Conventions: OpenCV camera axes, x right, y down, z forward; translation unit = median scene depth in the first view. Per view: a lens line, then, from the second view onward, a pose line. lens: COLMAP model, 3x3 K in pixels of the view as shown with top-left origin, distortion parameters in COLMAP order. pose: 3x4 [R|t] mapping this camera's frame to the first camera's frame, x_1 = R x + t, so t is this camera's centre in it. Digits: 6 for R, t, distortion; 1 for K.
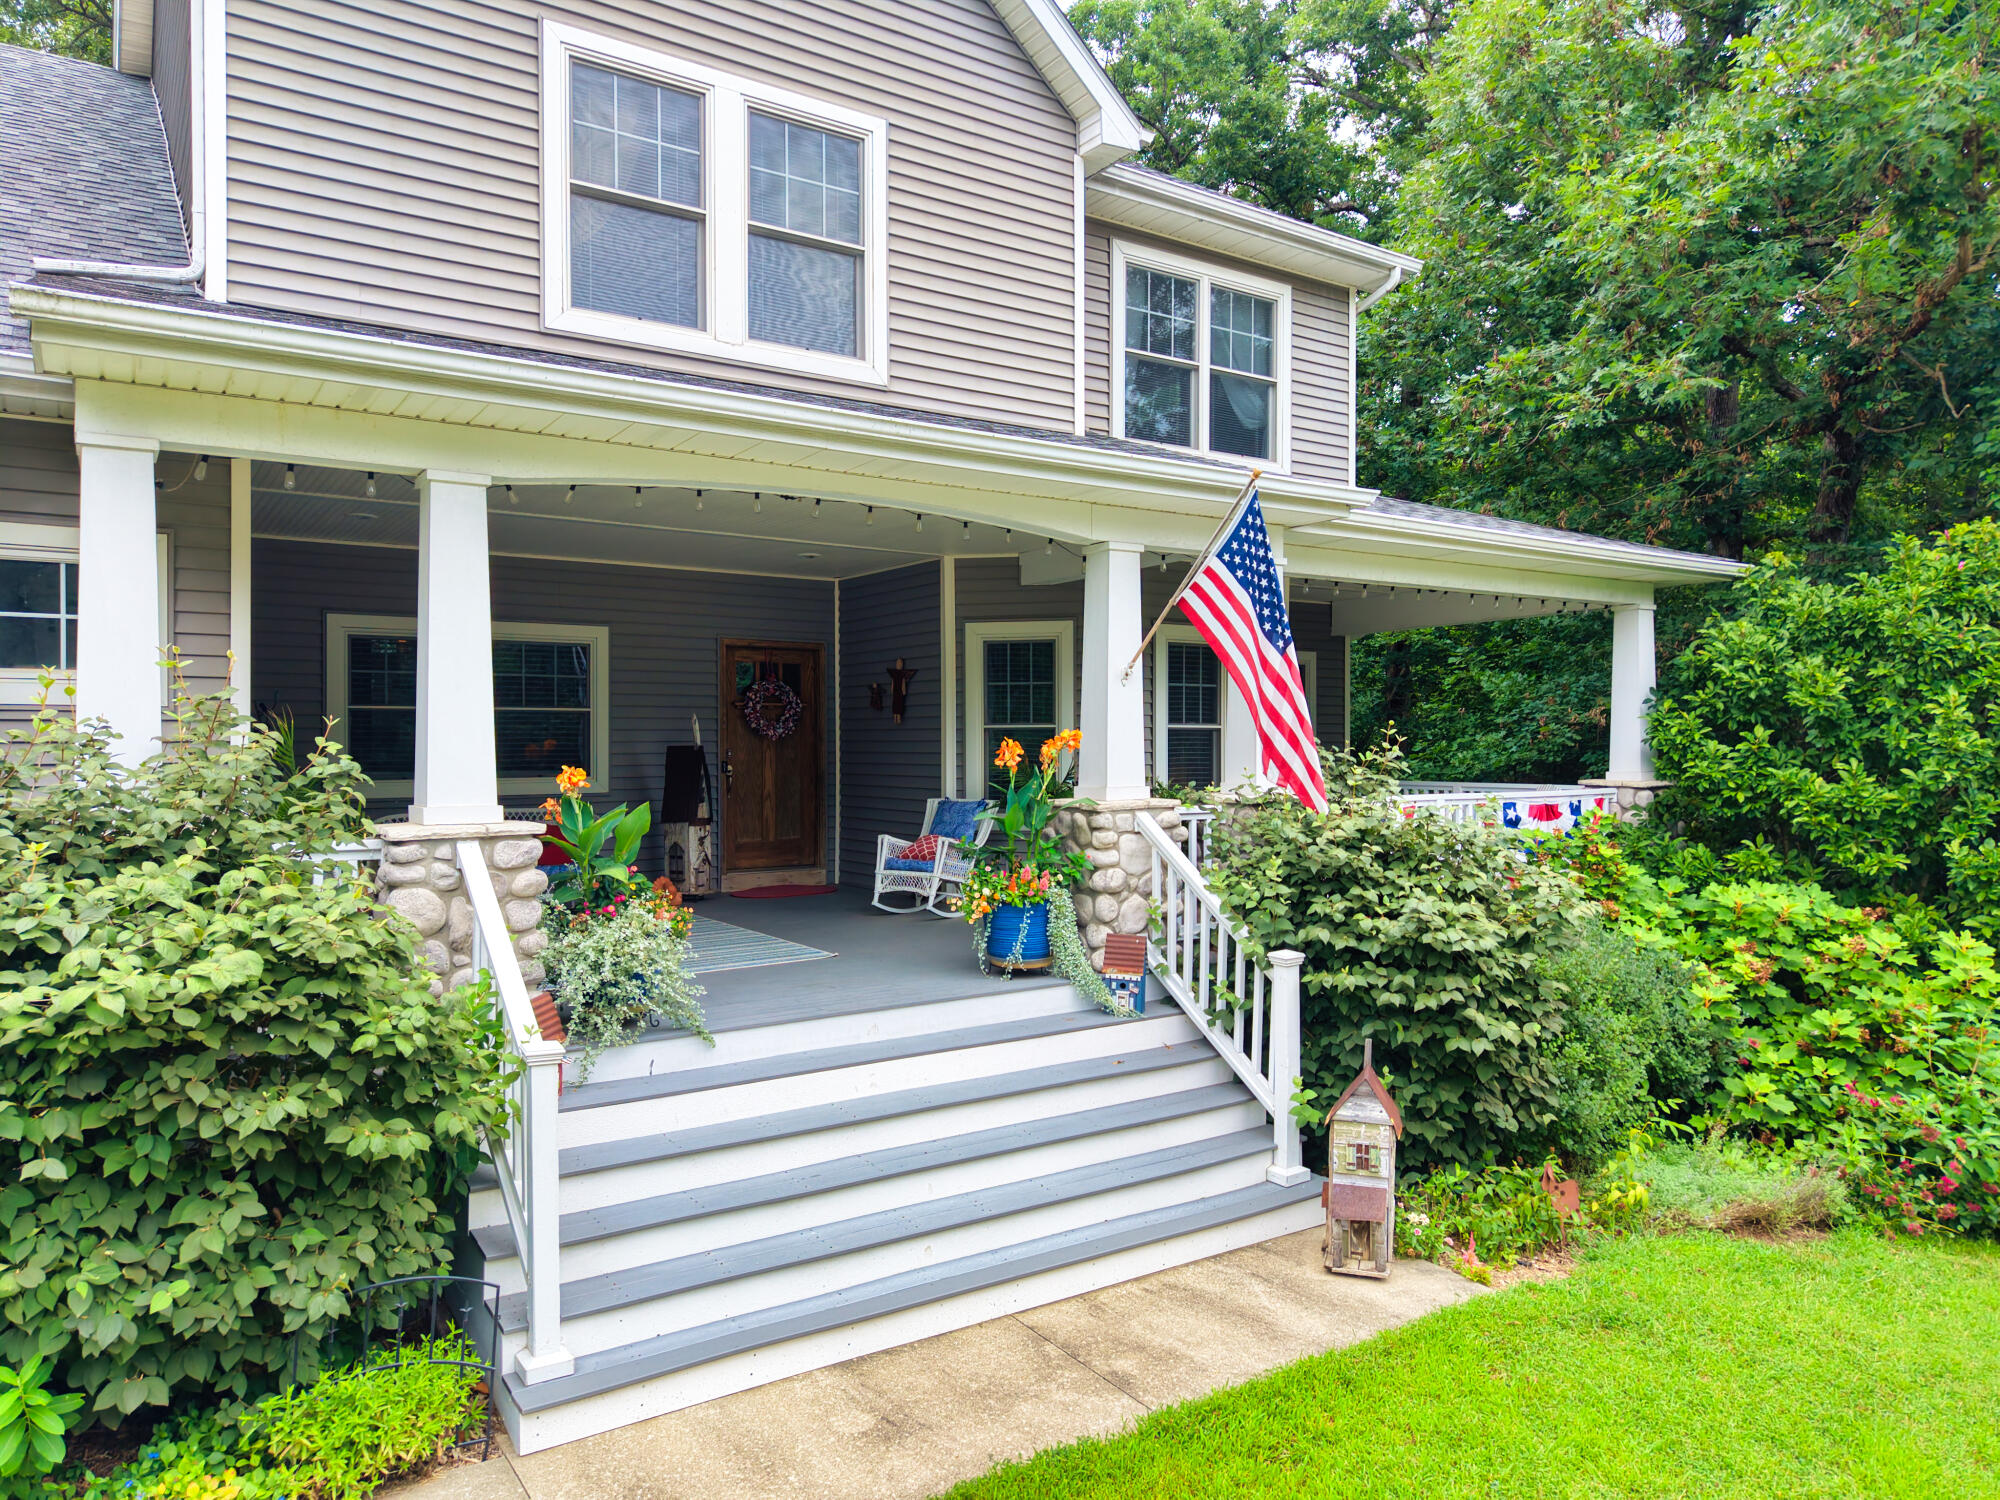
lens RADIAL K [[1370.8, 0, 1014.0], [0, 1370.8, 745.1], [0, 0, 1]] dist [0.043402, -0.034284]
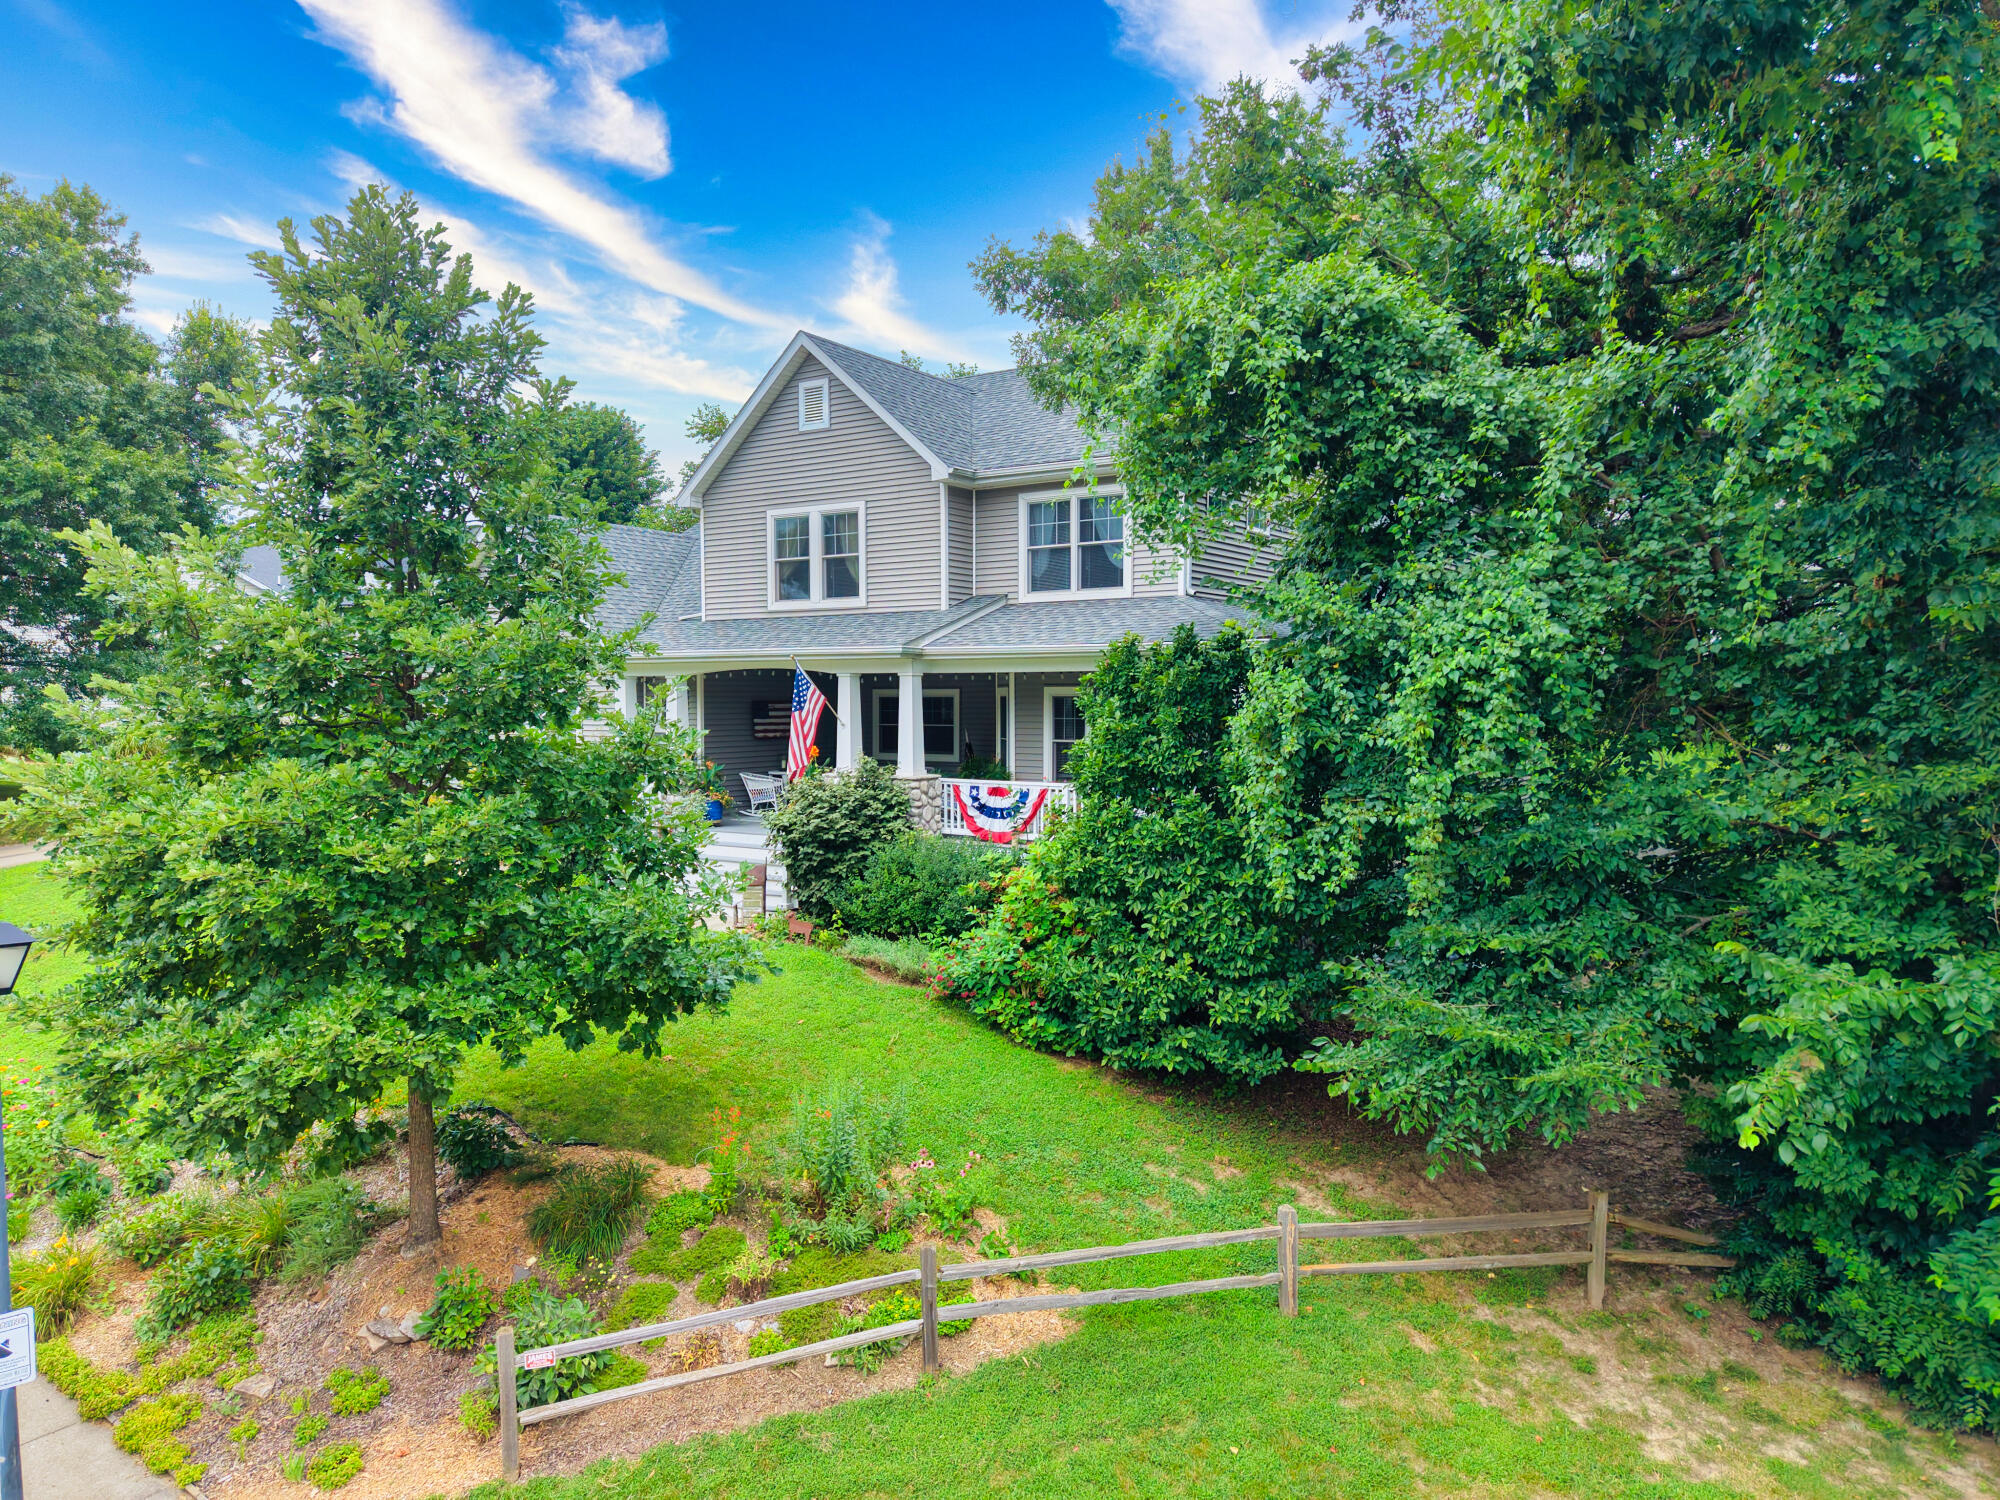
lens RADIAL K [[1370.8, 0, 1029.4], [0, 1370.8, 778.3], [0, 0, 1]] dist [0.043402, -0.034284]
pose [[0.382220, 0.055600, -0.922397, 2.739086], [-0.005041, 0.998299, 0.058086, -0.106532], [0.924058, -0.017552, 0.381850, 0.364058]]
